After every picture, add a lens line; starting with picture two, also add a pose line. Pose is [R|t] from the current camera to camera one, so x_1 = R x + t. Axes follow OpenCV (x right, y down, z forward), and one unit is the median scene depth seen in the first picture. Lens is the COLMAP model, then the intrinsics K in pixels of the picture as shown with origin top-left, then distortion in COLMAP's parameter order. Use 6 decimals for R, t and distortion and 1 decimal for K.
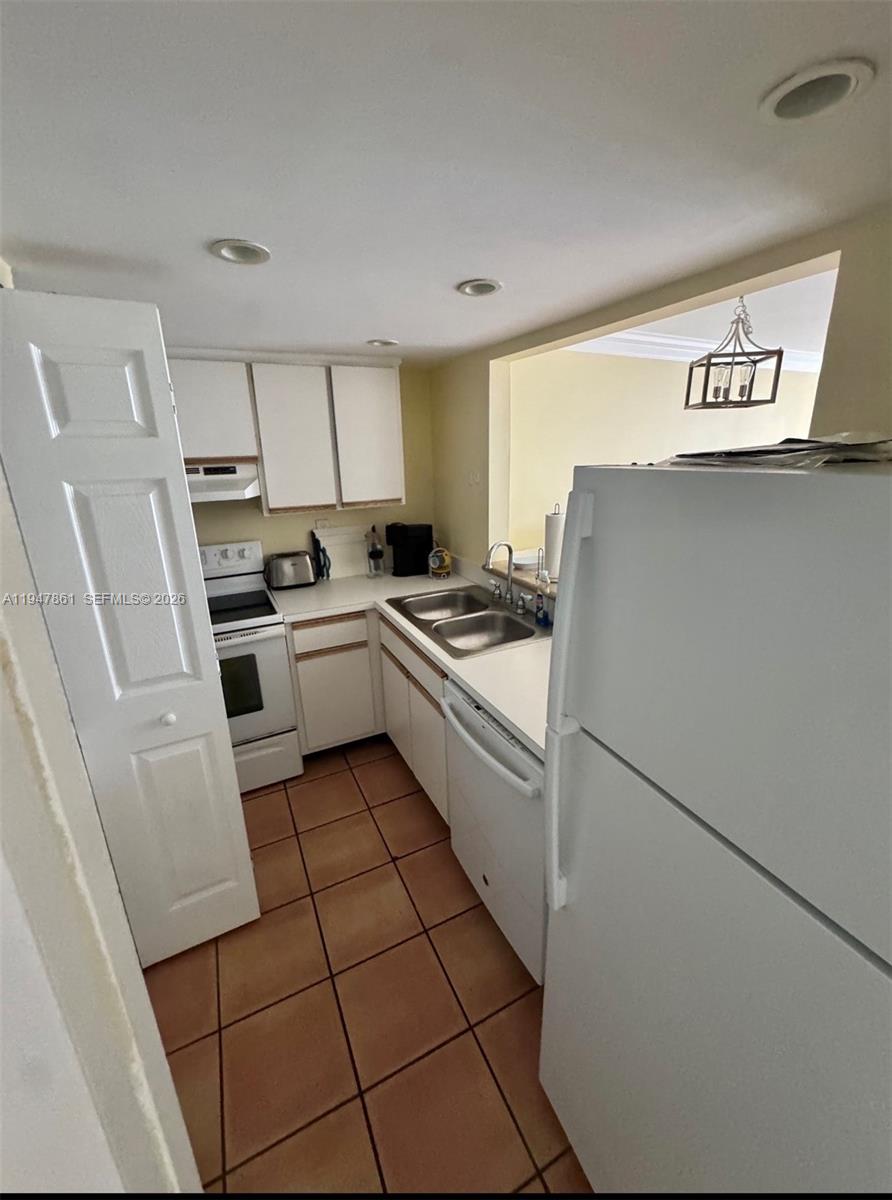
lens RADIAL K [[489.2, 0, 448.7], [0, 489.2, 594.4], [0, 0, 1]] dist [0.004406, -0.001565]
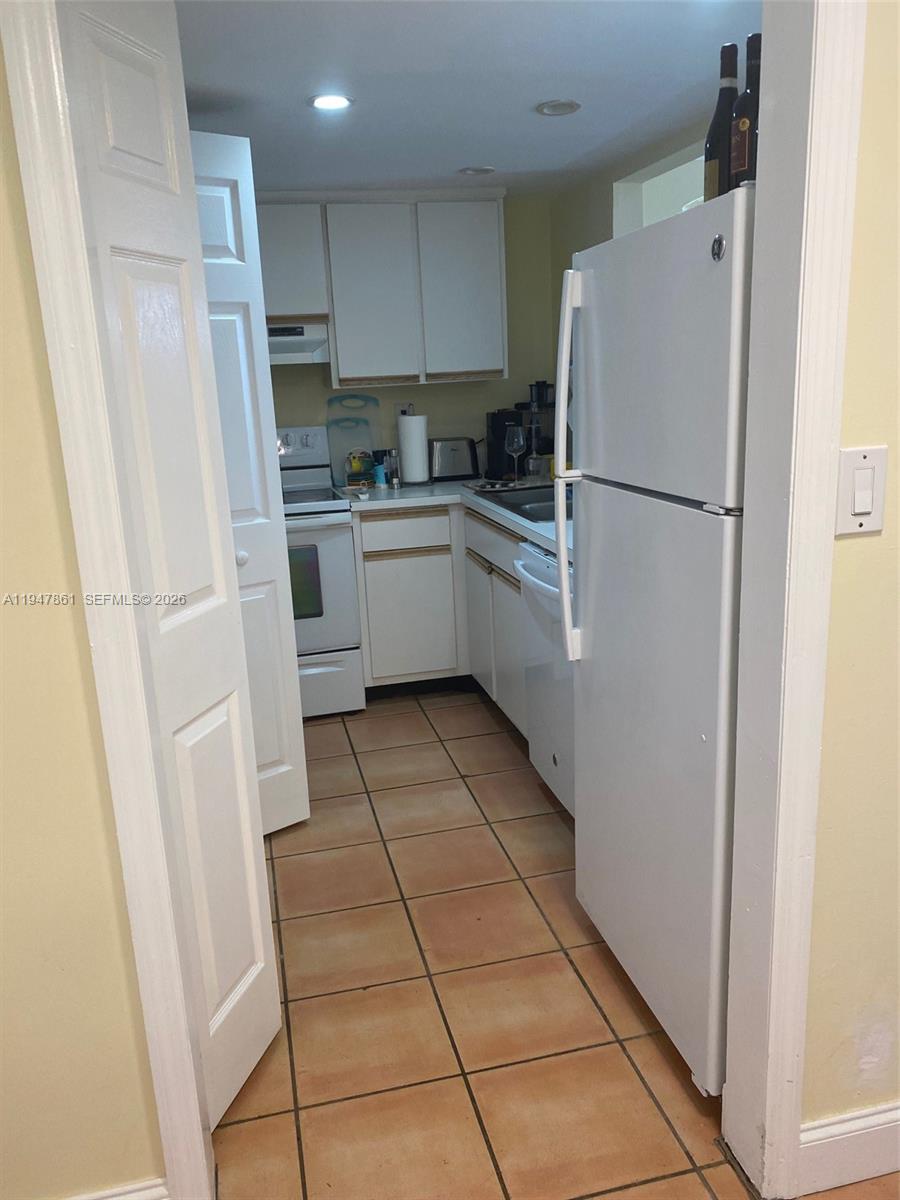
lens RADIAL K [[943.5, 0, 456.9], [0, 943.5, 600.1], [0, 0, 1]] dist [0.050388, -0.000574]
pose [[0.976415, 0.027733, -0.214112, 0.188900], [-0.036832, 0.998575, -0.038621, 0.263630], [0.212735, 0.045596, 0.976045, -0.524311]]
